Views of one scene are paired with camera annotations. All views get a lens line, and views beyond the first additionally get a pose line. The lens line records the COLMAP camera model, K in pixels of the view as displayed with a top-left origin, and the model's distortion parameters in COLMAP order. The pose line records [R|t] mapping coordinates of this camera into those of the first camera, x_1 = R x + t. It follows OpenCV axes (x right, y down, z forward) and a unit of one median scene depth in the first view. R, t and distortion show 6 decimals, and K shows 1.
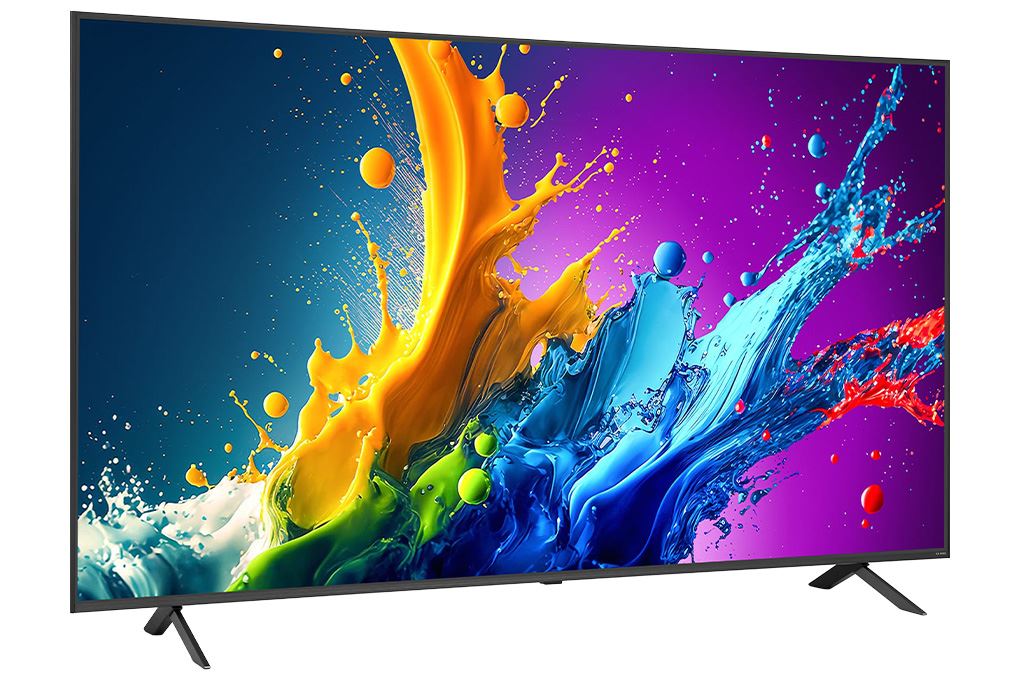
lens RADIAL K [[2063.1, 0, 510.0], [0, 2063.1, 339.5], [0, 0, 1]] dist [-0.018726, 0.000000]
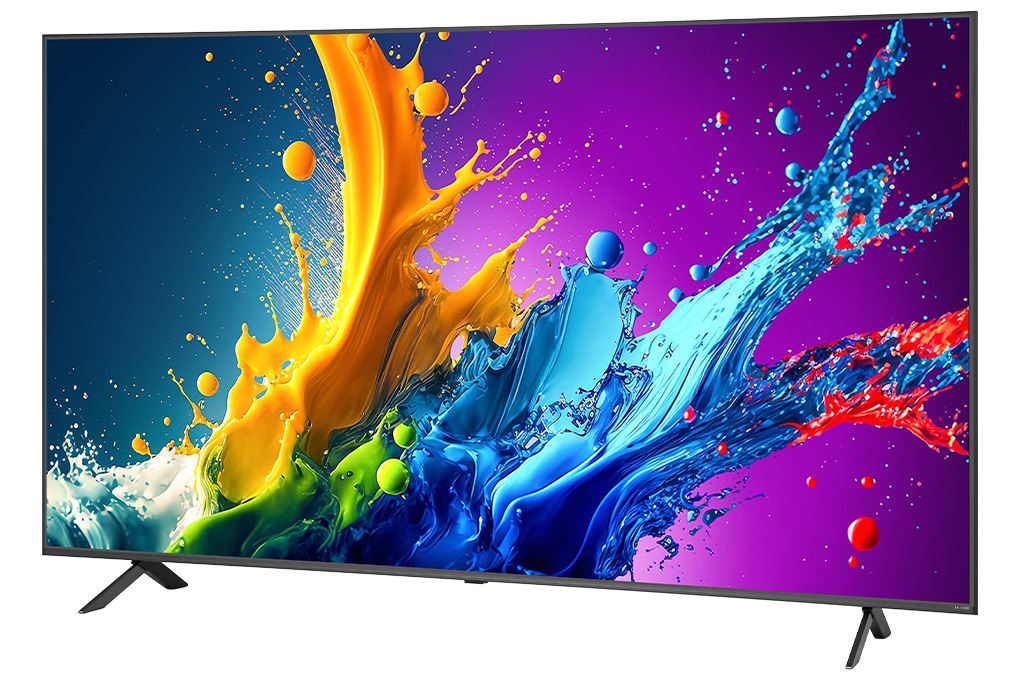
lens RADIAL K [[2063.1, 0, 510.0], [0, 2063.1, 339.6], [0, 0, 1]] dist [-0.018726, 0.000000]
pose [[0.740619, 0.029012, -0.671299, 0.679183], [-0.032557, 0.999443, 0.007276, -0.004172], [0.671136, 0.016467, 0.741151, 0.290072]]
